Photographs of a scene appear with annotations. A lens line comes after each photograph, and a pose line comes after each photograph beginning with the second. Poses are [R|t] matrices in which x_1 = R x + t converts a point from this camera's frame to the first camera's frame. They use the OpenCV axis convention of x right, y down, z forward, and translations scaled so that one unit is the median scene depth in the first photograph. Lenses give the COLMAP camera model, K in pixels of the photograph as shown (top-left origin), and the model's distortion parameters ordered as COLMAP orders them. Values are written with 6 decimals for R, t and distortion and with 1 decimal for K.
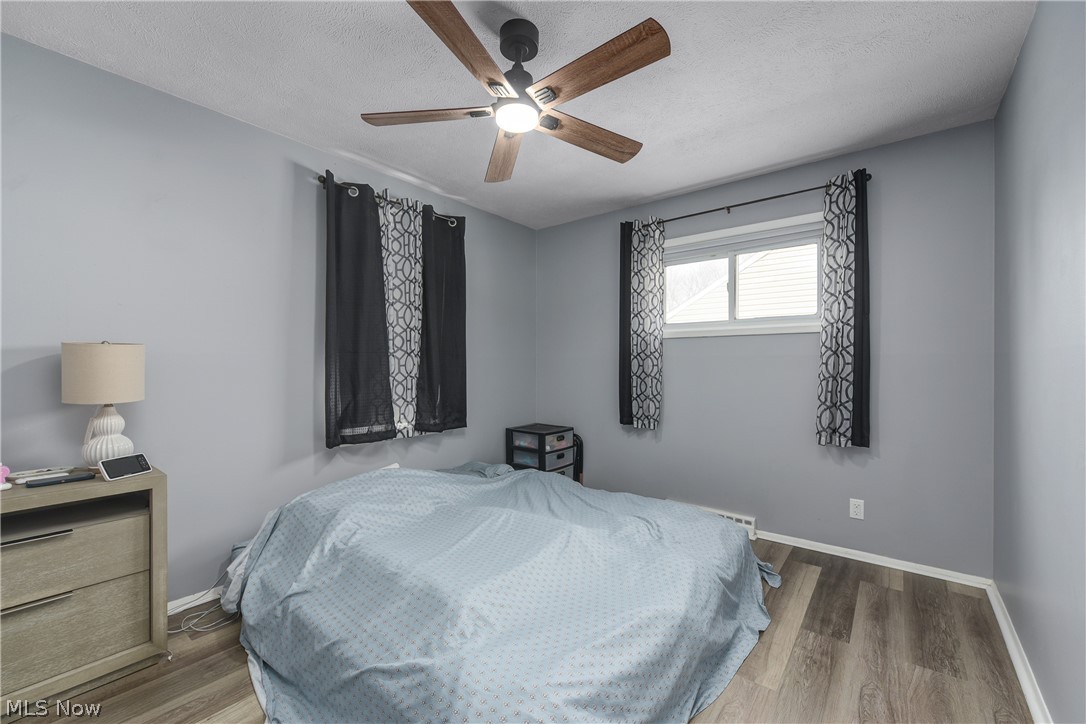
lens RADIAL K [[450.4, 0, 546.8], [0, 450.4, 360.6], [0, 0, 1]] dist [-0.007737, 0.000788]
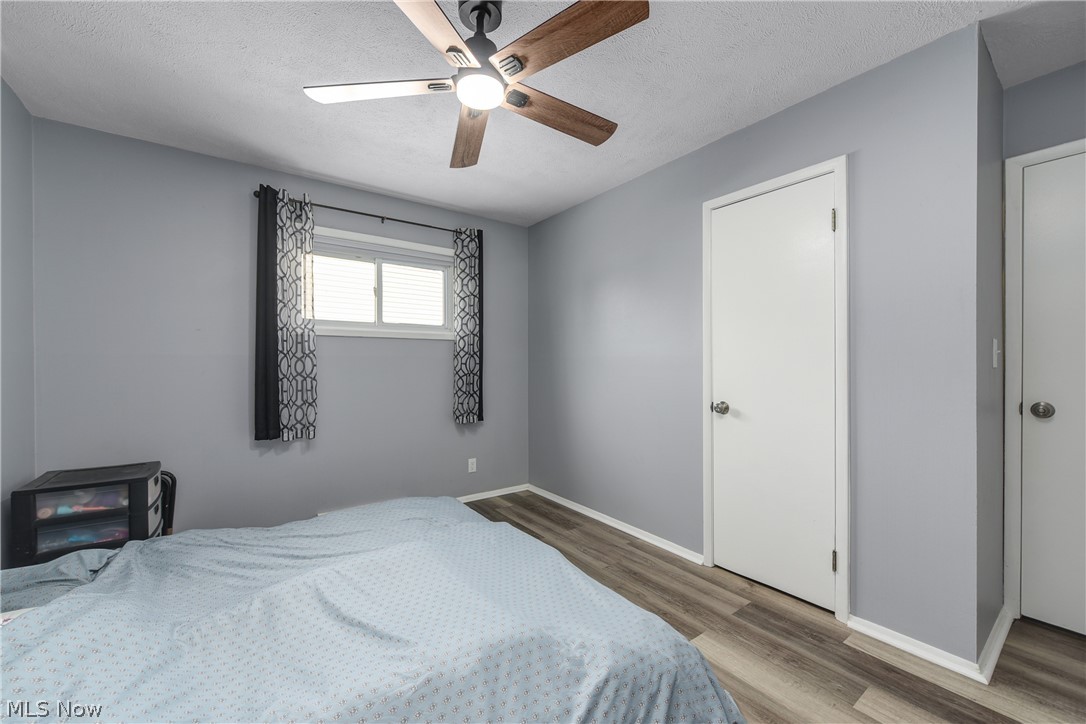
lens RADIAL K [[429.0, 0, 550.2], [0, 429.0, 361.7], [0, 0, 1]] dist [-0.006707, -0.001383]
pose [[0.241772, 0.005596, 0.970317, -0.520630], [-0.005716, 0.999974, -0.004343, 0.004861], [-0.970316, -0.004496, 0.241798, 0.391225]]
